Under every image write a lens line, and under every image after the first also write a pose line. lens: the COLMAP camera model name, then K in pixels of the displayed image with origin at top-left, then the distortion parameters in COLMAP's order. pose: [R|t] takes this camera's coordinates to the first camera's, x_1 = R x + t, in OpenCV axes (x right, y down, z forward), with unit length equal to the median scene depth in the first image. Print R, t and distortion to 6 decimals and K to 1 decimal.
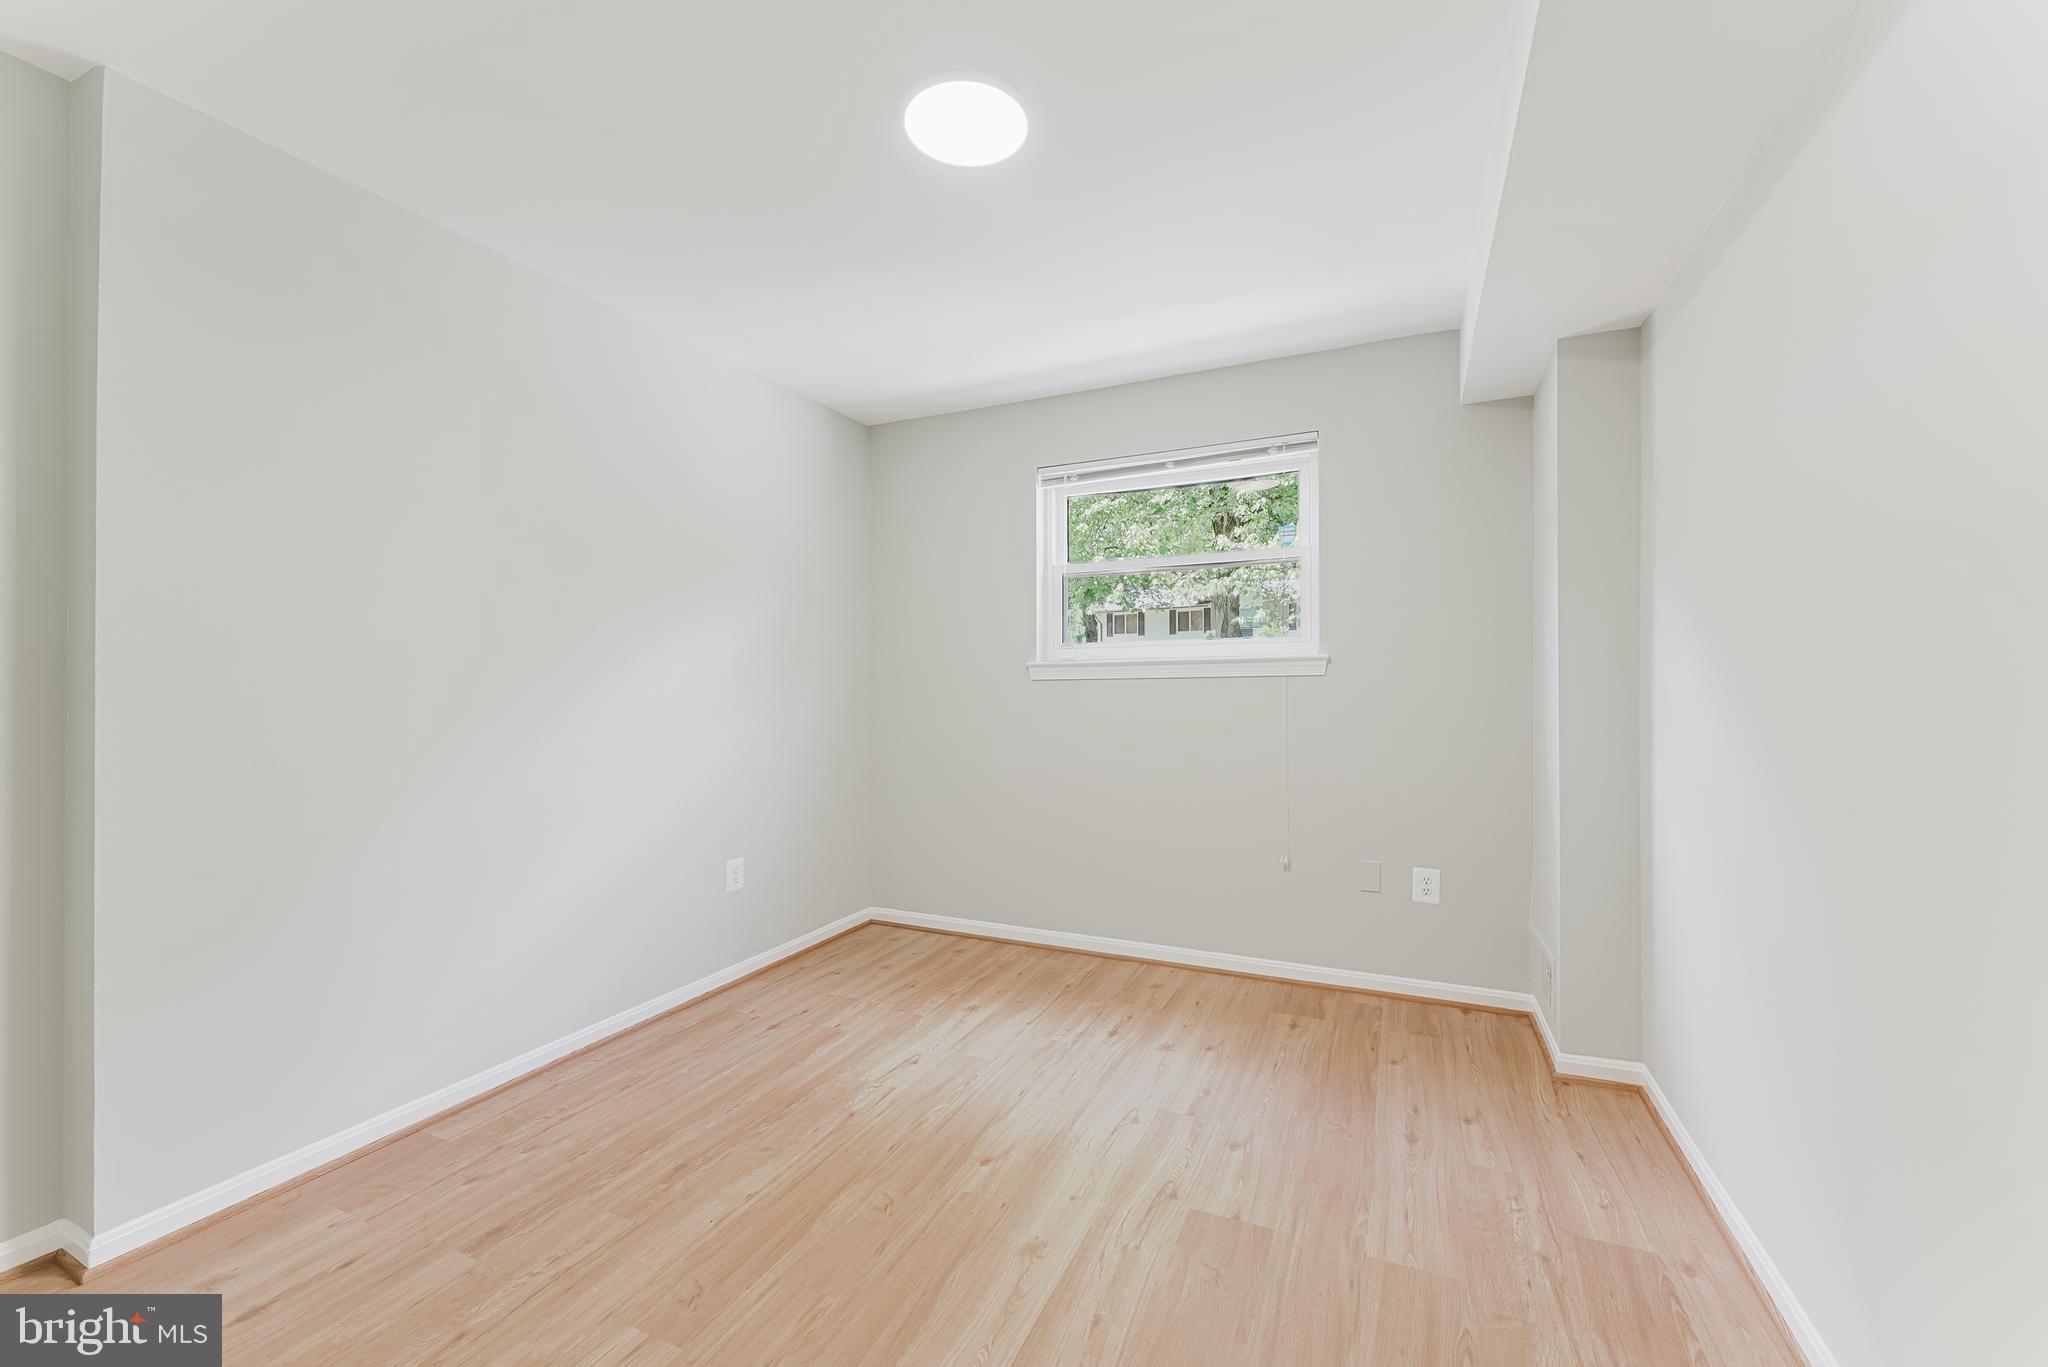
lens RADIAL K [[831.2, 0, 1021.0], [0, 831.2, 683.3], [0, 0, 1]] dist [0.001978, 0.000301]
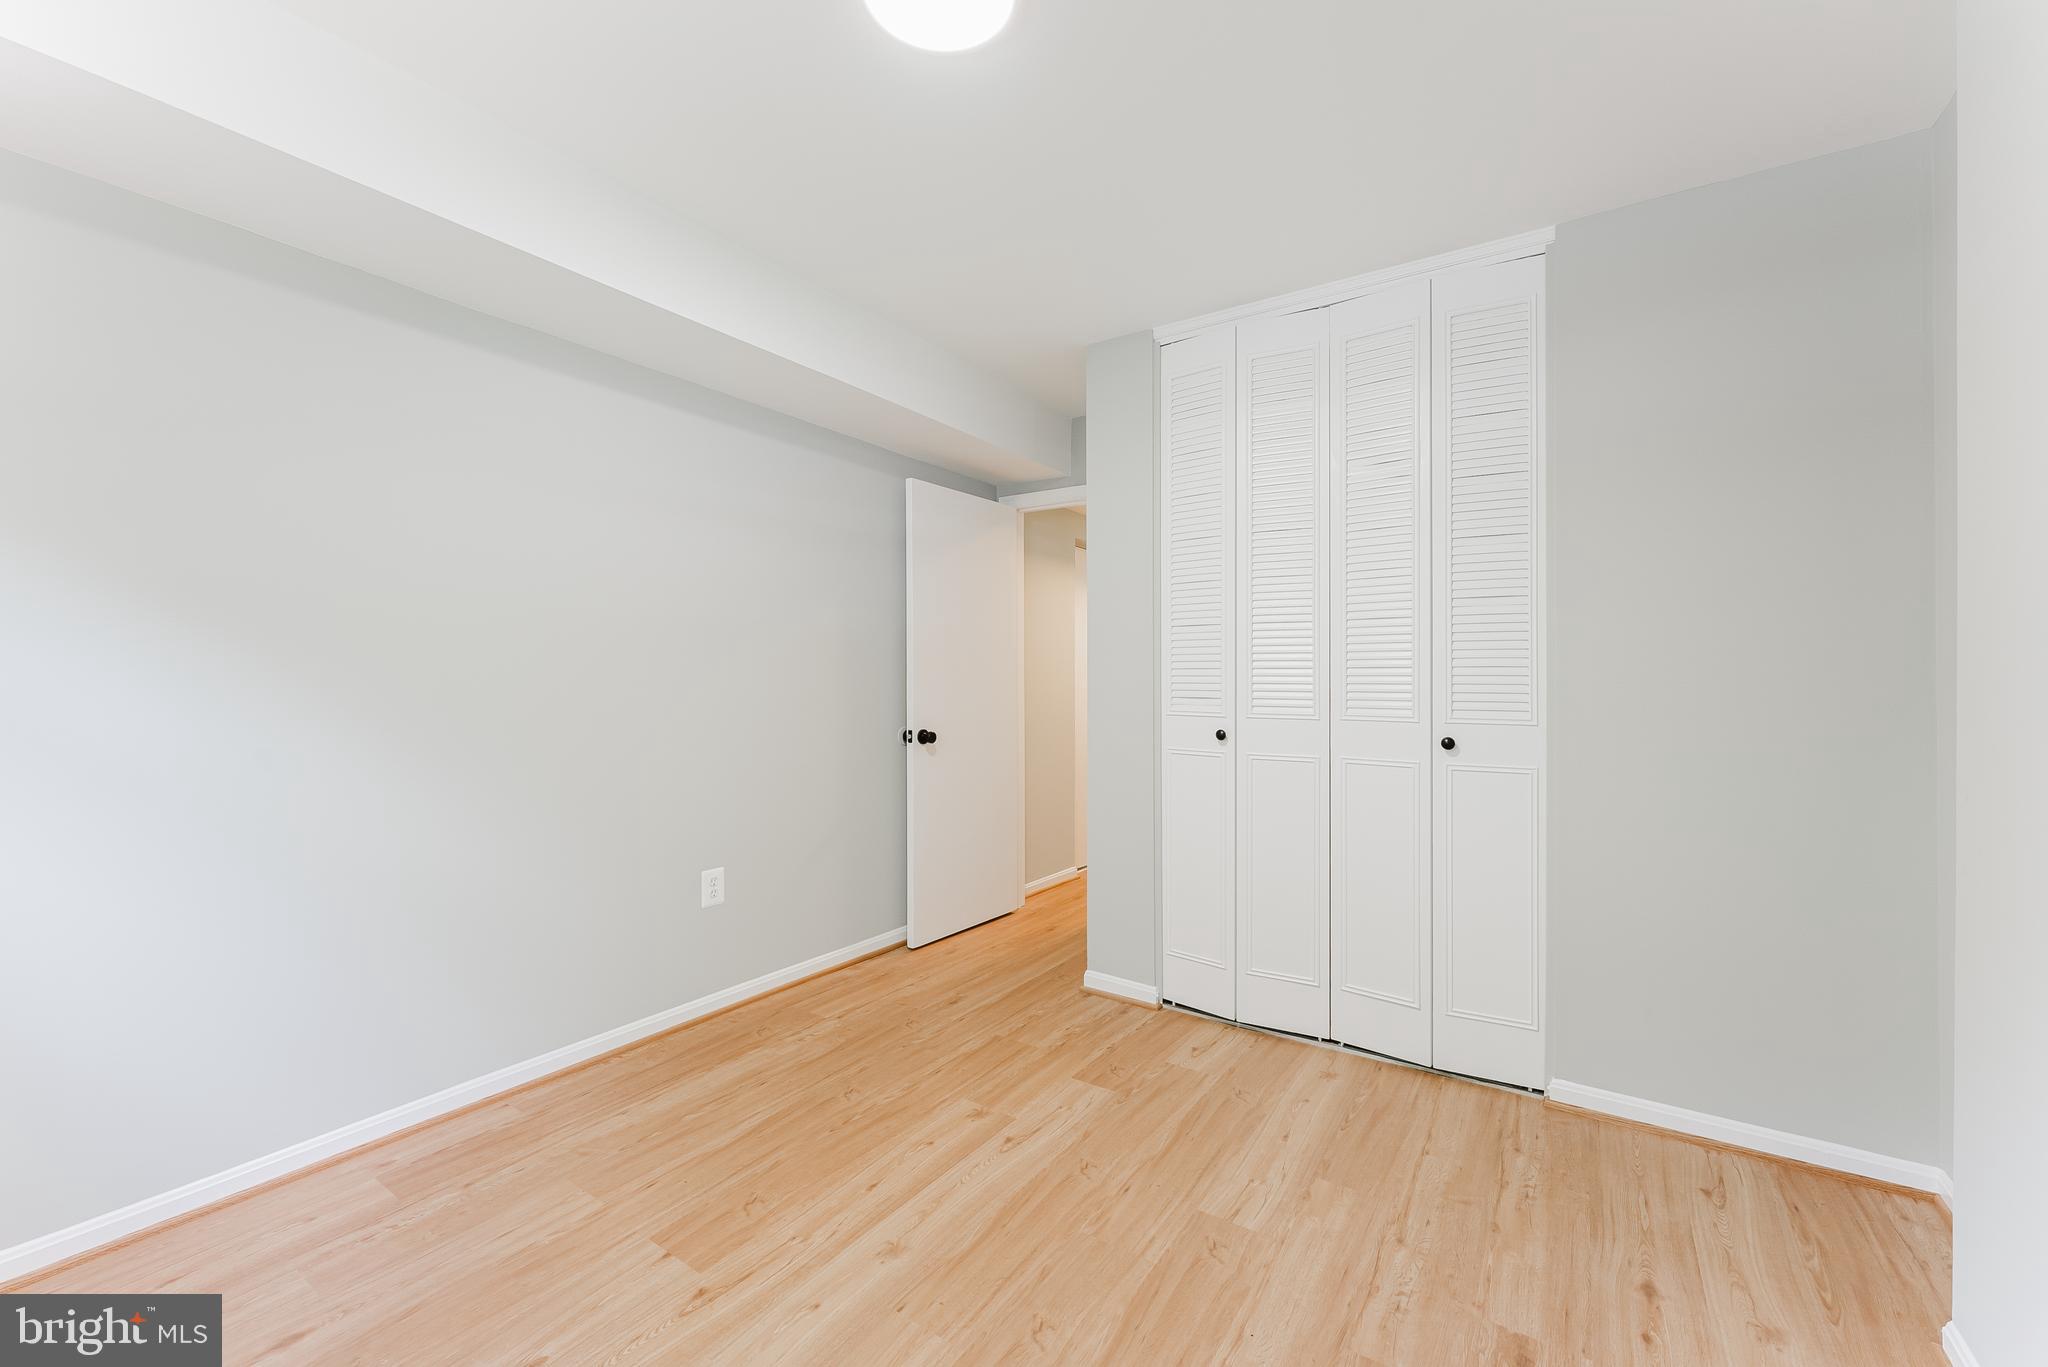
lens RADIAL K [[831.2, 0, 1021.9], [0, 831.2, 683.3], [0, 0, 1]] dist [0.001978, 0.000301]
pose [[-0.986738, 0.003111, 0.162289, -0.305832], [0.003669, 0.999988, 0.003137, 0.001586], [-0.162277, 0.003691, -0.986738, 1.983772]]
